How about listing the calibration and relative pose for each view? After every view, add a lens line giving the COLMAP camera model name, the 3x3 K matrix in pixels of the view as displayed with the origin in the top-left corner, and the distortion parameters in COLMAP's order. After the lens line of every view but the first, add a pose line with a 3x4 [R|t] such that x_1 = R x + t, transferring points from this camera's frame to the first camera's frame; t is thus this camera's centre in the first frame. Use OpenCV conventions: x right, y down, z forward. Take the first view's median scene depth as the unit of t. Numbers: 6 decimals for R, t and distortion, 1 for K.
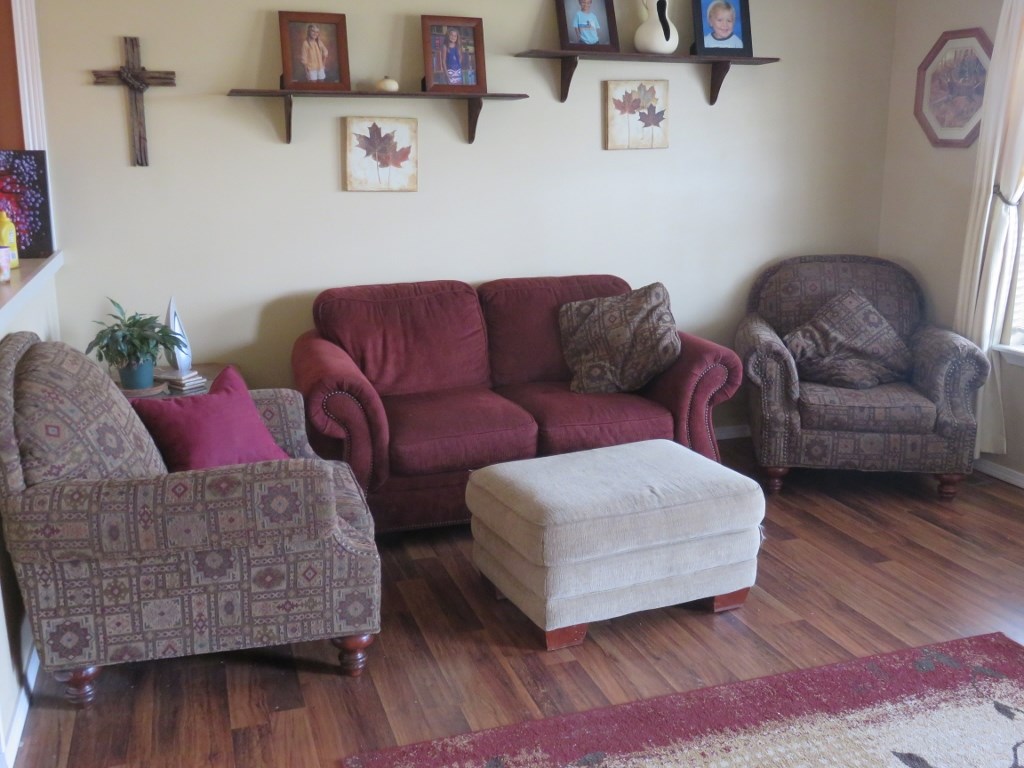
lens RADIAL K [[998.7, 0, 512.0], [0, 998.7, 384.0], [0, 0, 1]] dist [-0.014347, 0.000245]
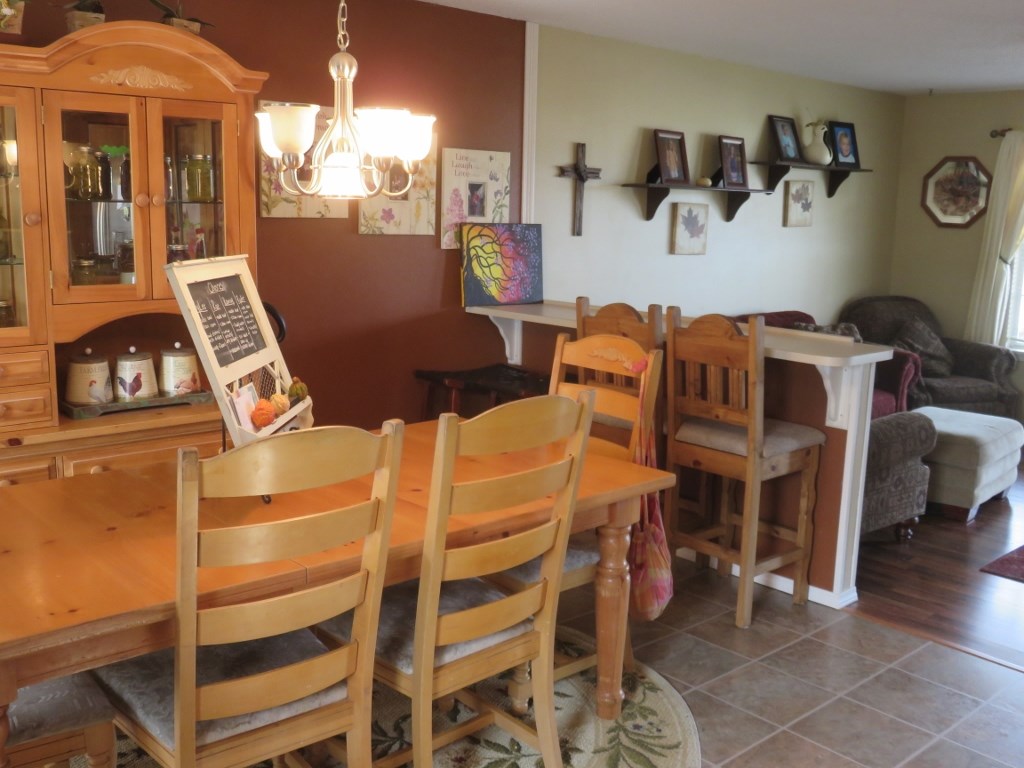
lens RADIAL K [[998.7, 0, 512.0], [0, 998.7, 384.0], [0, 0, 1]] dist [-0.014347, 0.000245]
pose [[0.916853, -0.049398, 0.396157, -0.942817], [0.072104, 0.996486, -0.042619, 0.033003], [-0.392660, 0.067640, 0.917193, -0.192547]]
